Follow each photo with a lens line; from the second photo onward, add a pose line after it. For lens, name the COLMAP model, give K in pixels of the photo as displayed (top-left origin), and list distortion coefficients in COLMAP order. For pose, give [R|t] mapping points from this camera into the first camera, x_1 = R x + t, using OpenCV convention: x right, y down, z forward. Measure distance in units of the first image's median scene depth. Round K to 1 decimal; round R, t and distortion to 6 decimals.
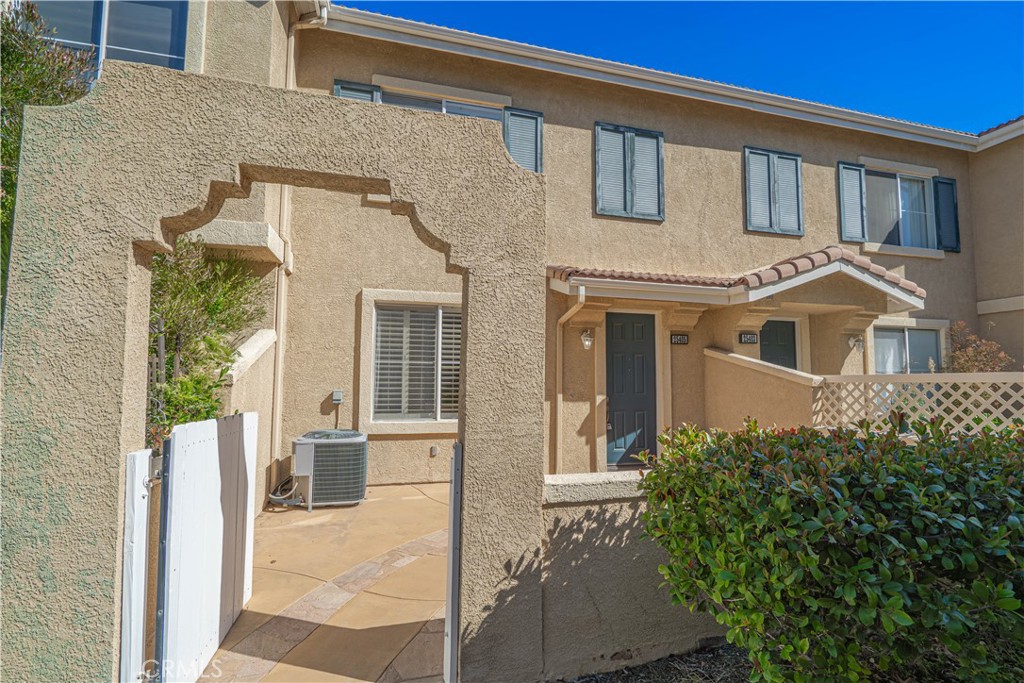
lens RADIAL K [[460.7, 0, 521.5], [0, 460.7, 346.5], [0, 0, 1]] dist [-0.002067, 0.001886]
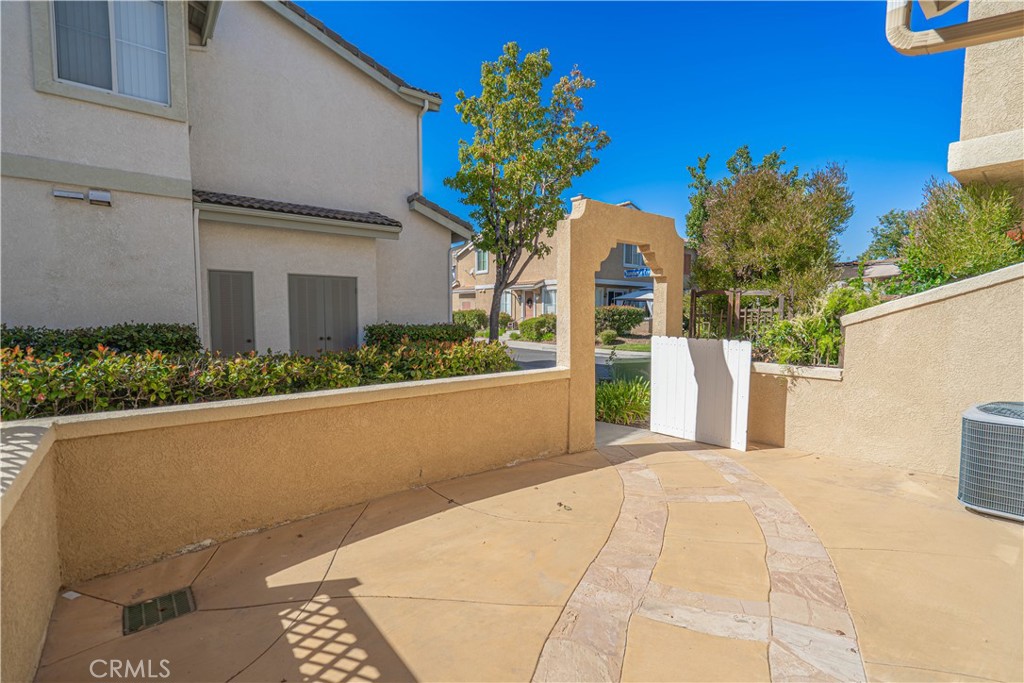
lens RADIAL K [[460.7, 0, 515.9], [0, 460.7, 343.6], [0, 0, 1]] dist [-0.002067, 0.001886]
pose [[-0.913928, 0.017863, -0.405484, 0.379769], [0.024100, 0.999657, -0.010281, 0.065655], [0.405161, -0.019168, -0.914044, 0.985941]]
